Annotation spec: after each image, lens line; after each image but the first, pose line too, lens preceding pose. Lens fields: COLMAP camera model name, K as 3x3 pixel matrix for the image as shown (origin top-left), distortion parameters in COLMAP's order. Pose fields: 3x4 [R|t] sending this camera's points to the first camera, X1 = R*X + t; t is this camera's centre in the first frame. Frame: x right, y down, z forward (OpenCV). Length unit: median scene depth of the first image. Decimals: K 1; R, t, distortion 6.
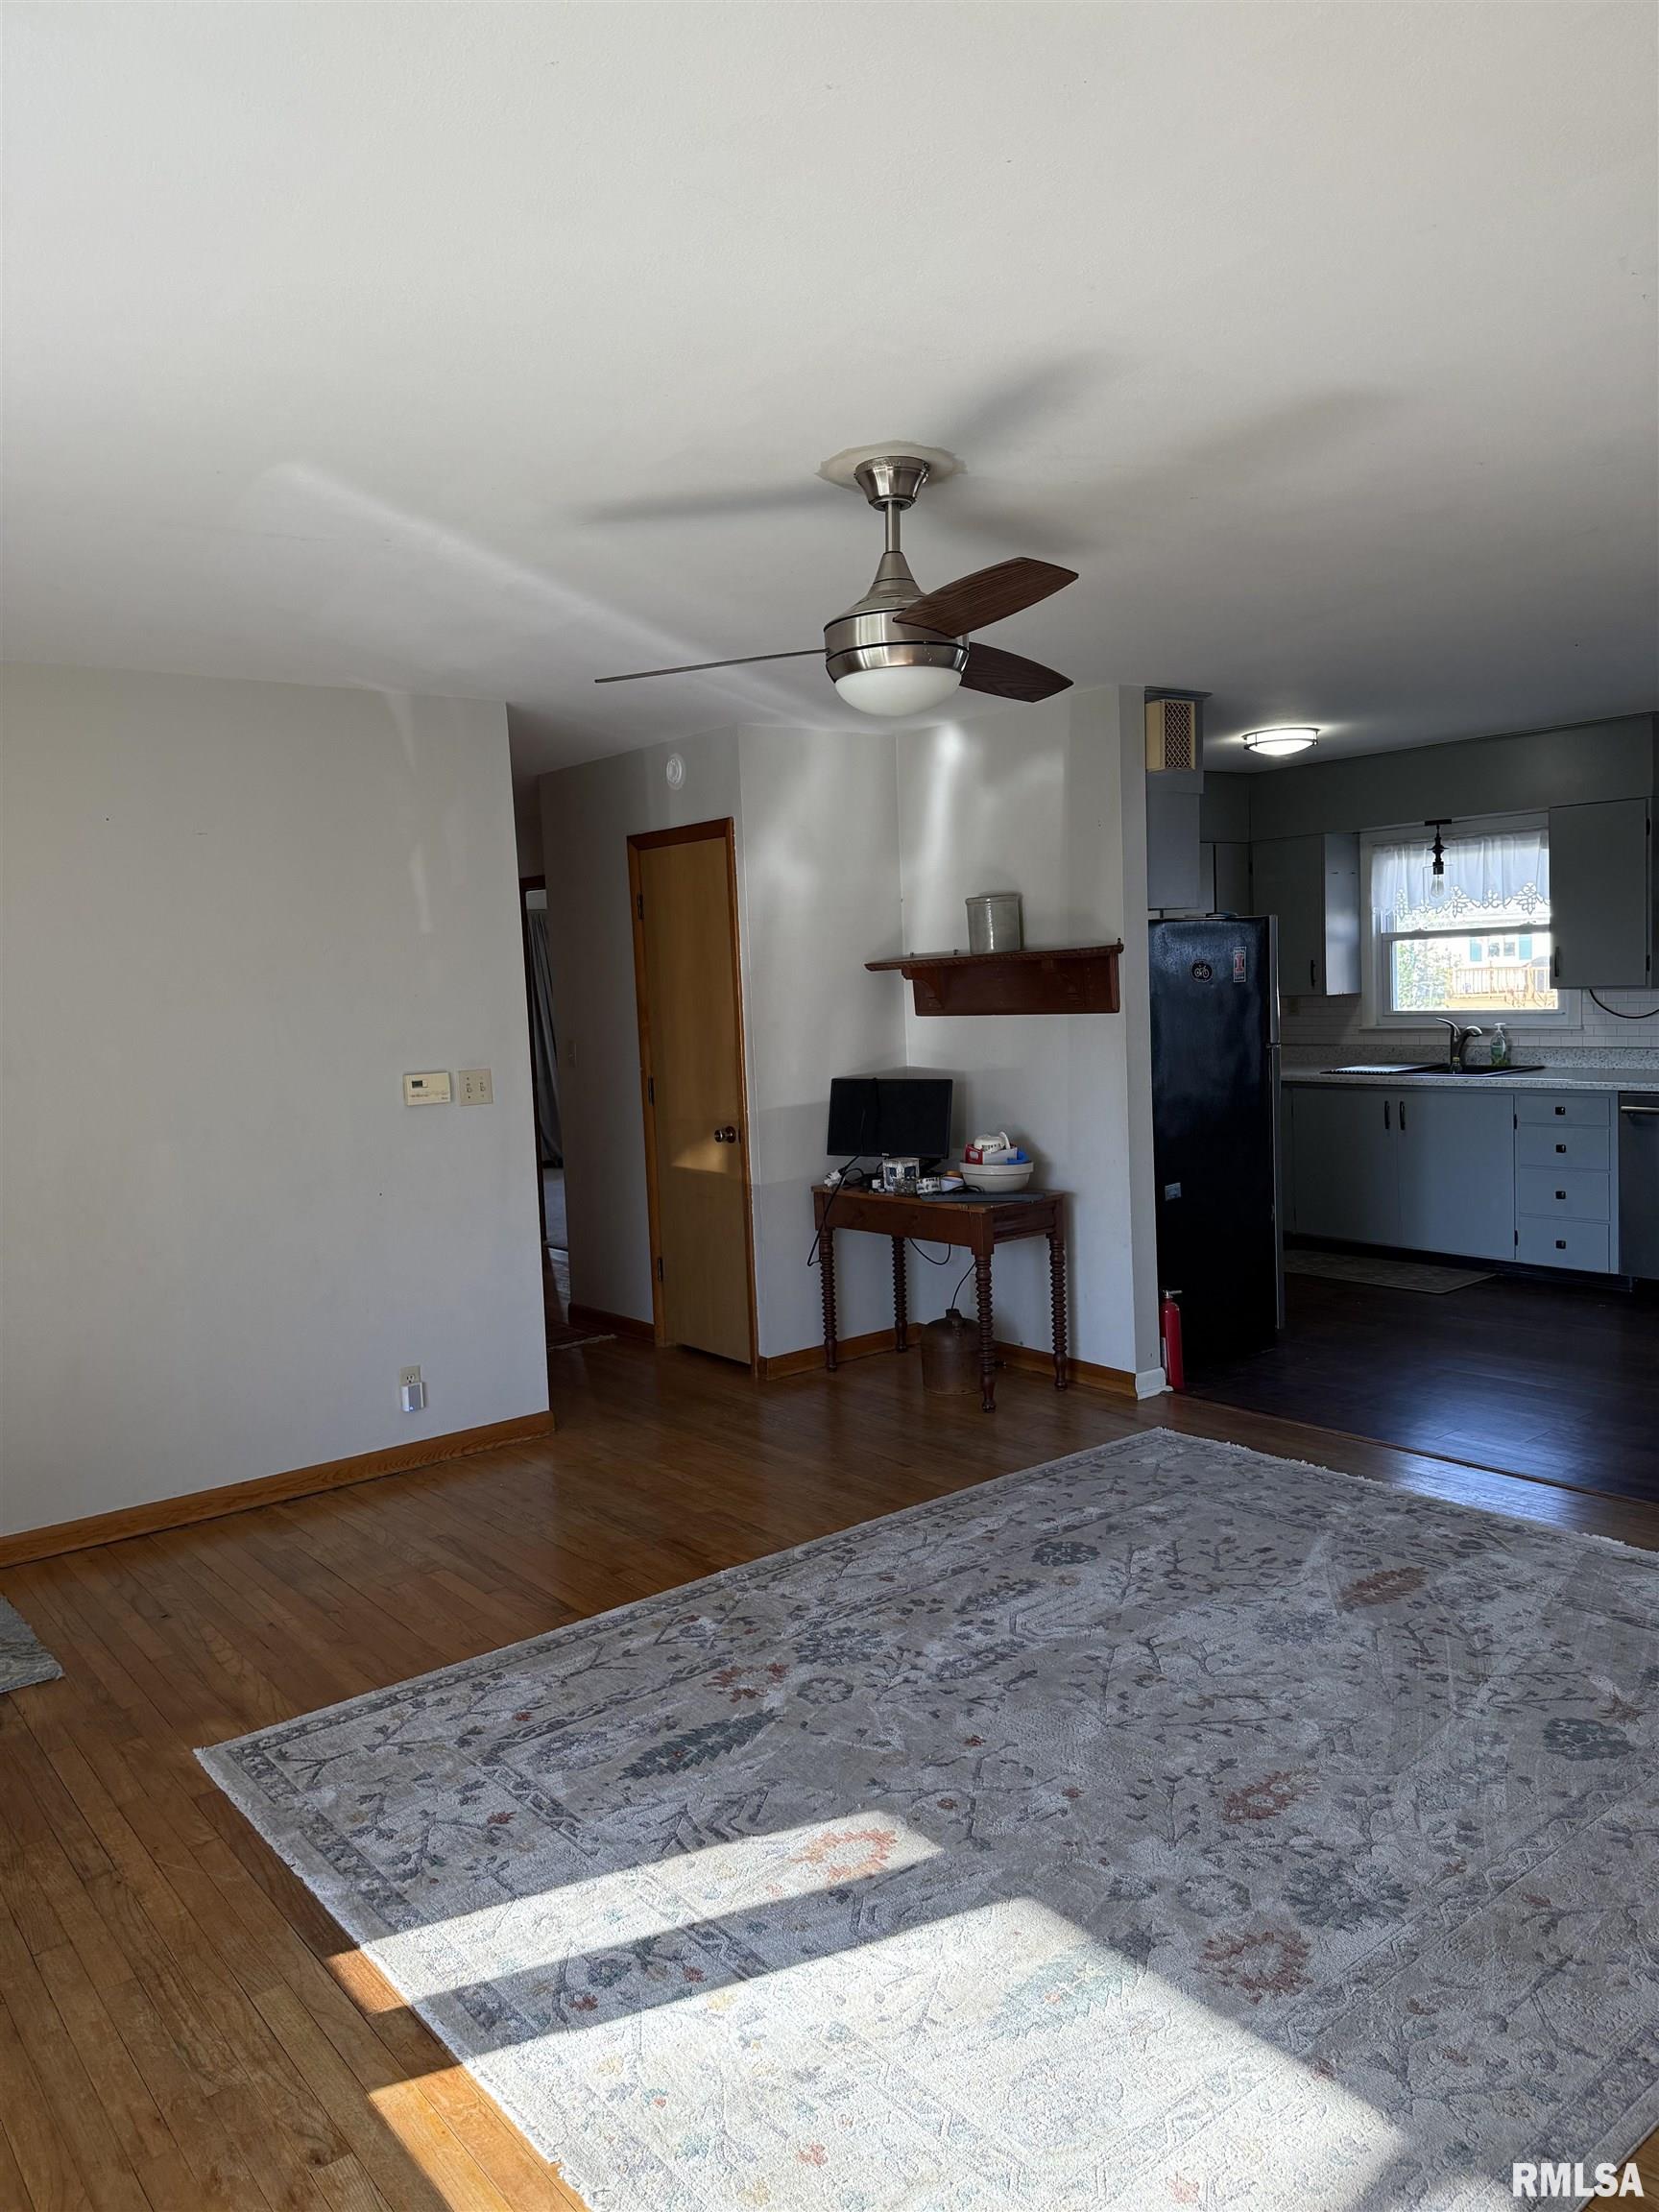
lens RADIAL K [[1555.4, 0, 829.5], [0, 1555.4, 1106.0], [0, 0, 1]] dist [0.000557, -0.000213]
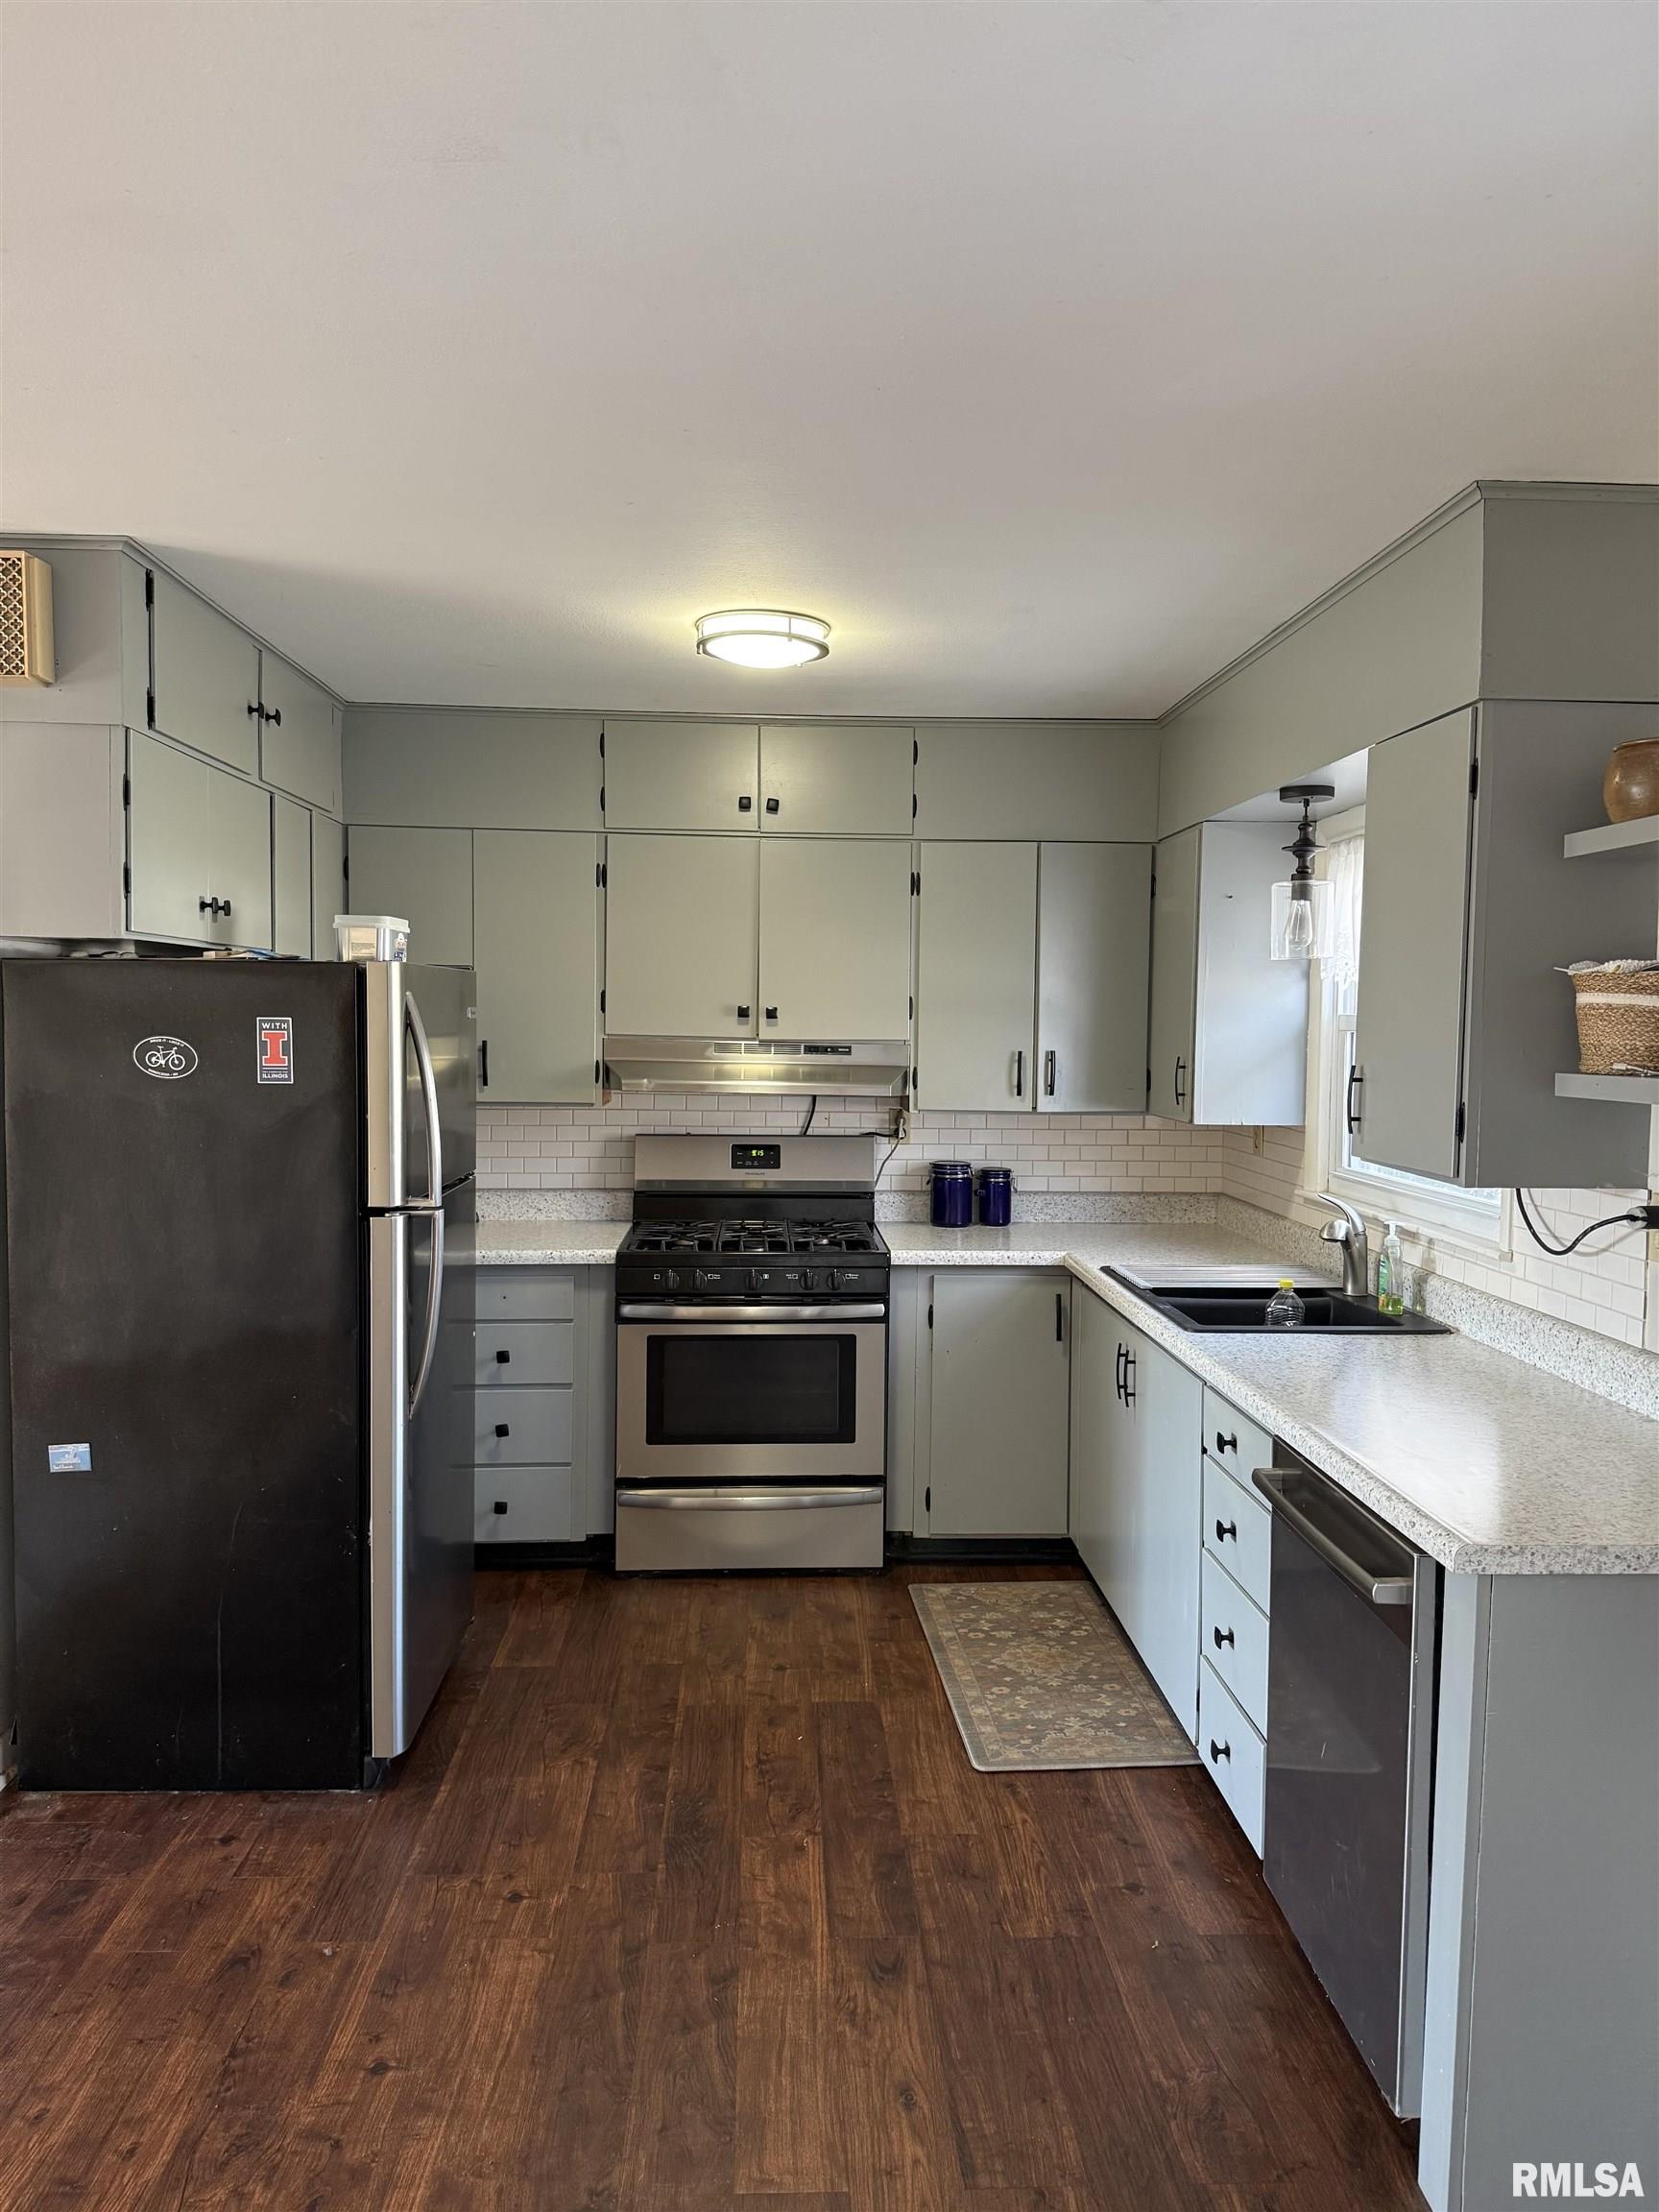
lens RADIAL K [[1555.4, 0, 829.5], [0, 1555.4, 1106.0], [0, 0, 1]] dist [0.000557, -0.000213]
pose [[0.802269, 0.092994, -0.589675, 0.946901], [-0.099120, 0.994832, 0.022033, -0.137055], [0.588676, 0.040772, 0.807340, 0.888190]]
